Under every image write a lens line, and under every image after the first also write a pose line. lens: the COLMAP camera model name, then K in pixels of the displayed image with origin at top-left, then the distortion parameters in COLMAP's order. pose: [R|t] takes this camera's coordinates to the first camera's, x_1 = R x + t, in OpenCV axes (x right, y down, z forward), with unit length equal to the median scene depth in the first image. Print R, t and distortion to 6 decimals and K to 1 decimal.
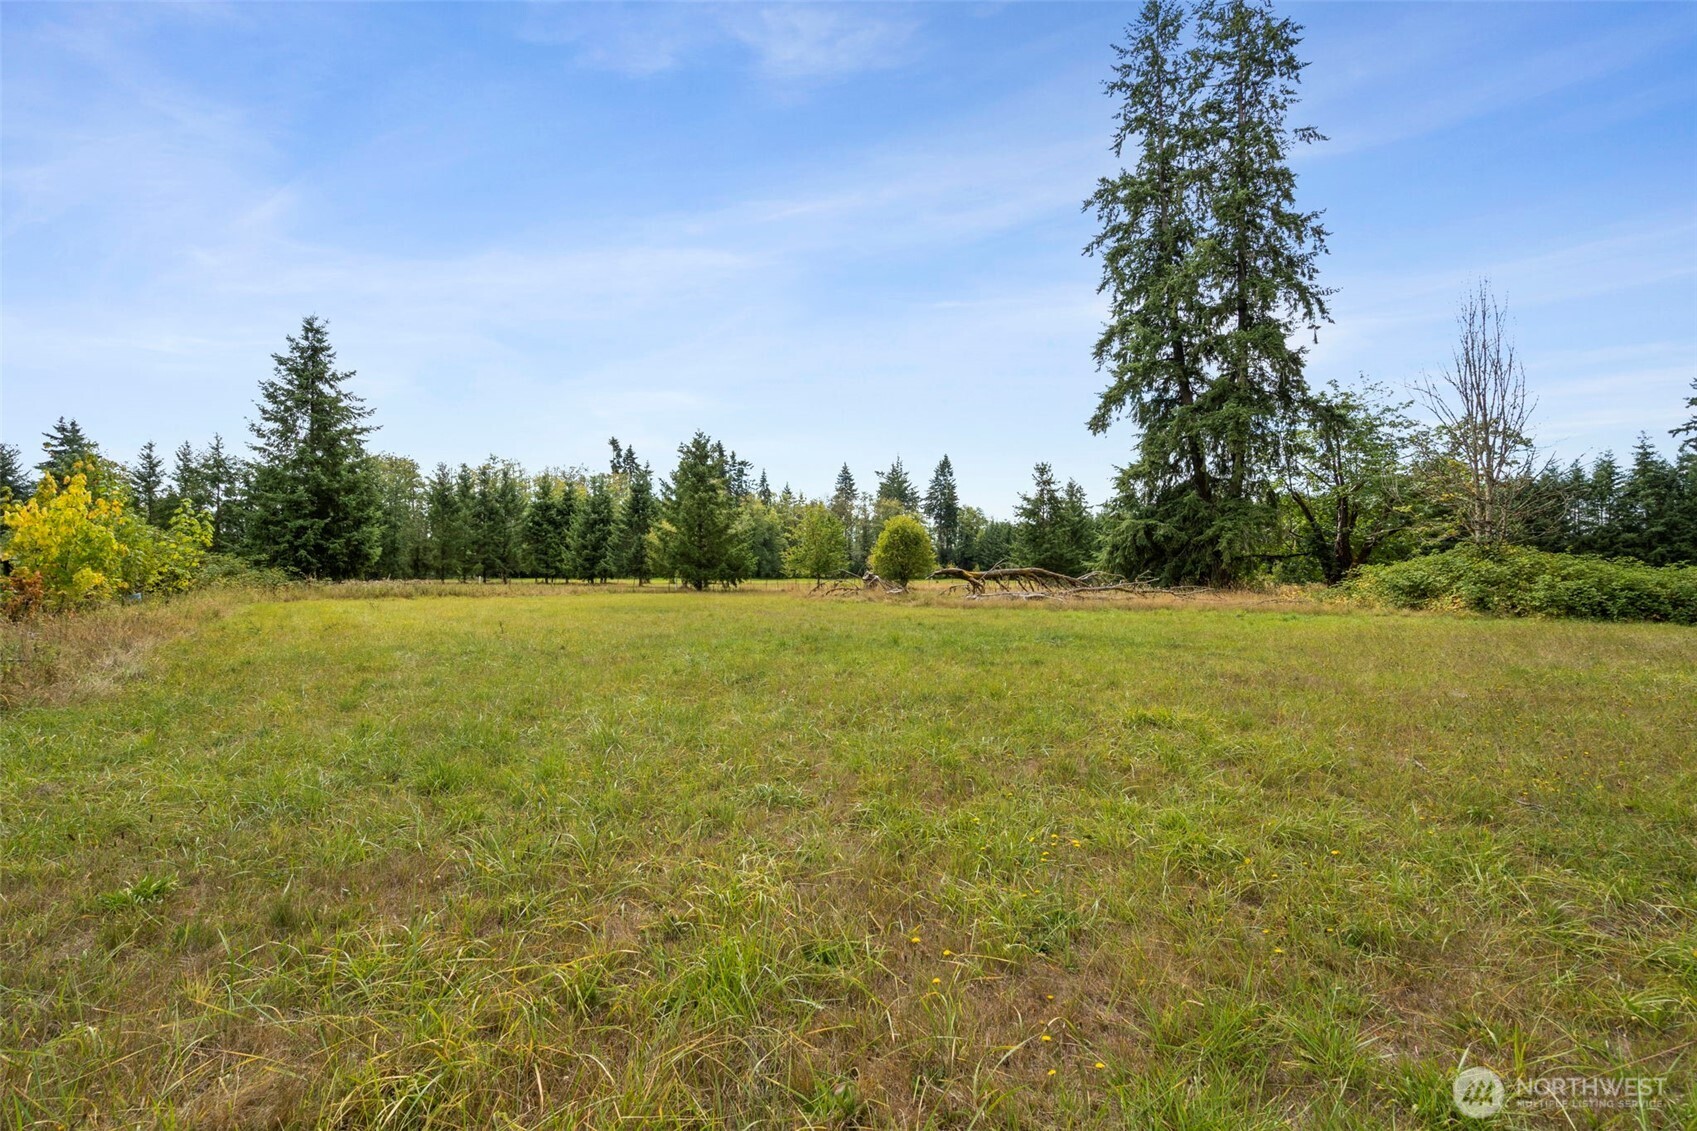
lens RADIAL K [[777.3, 0, 857.1], [0, 777.3, 545.2], [0, 0, 1]] dist [0.001465, 0.001482]
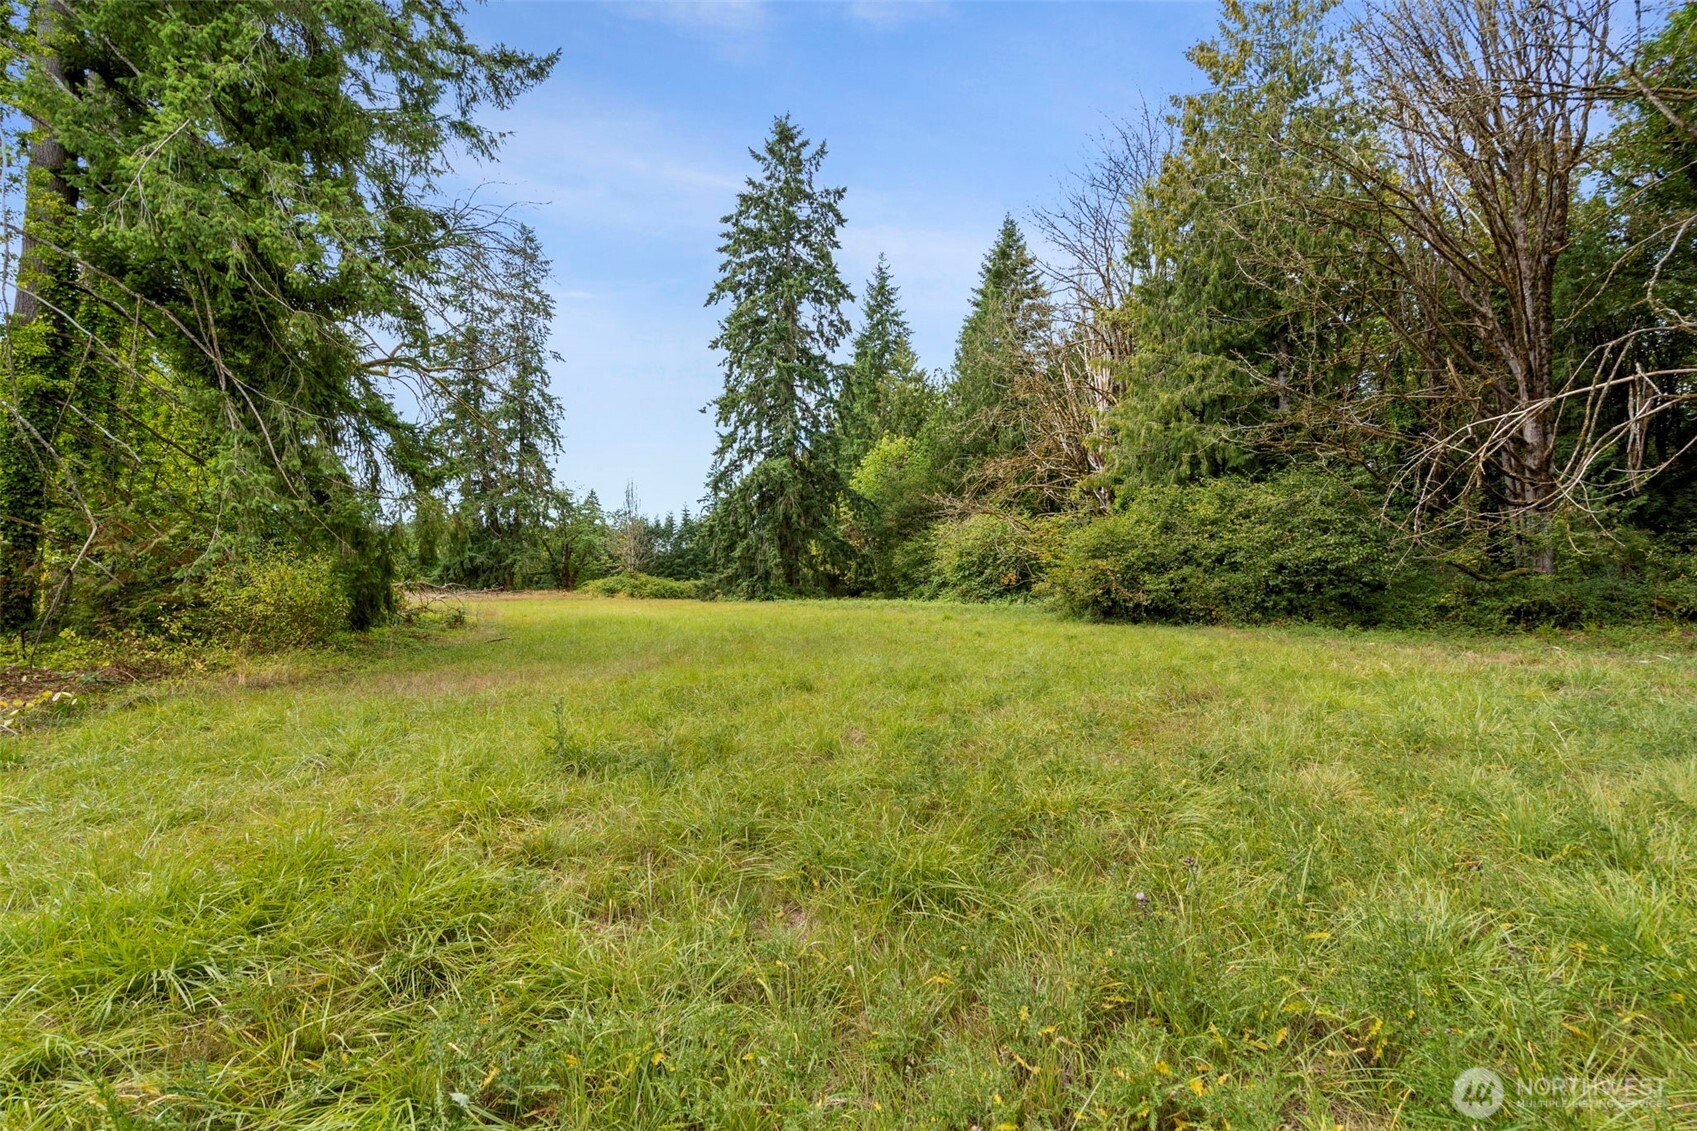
lens RADIAL K [[756.6, 0, 851.7], [0, 756.6, 588.1], [0, 0, 1]] dist [0.001497, 0.000506]
pose [[0.540386, -0.008904, 0.841370, -0.603246], [-0.028947, 0.999155, 0.029165, -0.028598], [-0.840919, -0.040115, 0.539672, -0.644341]]
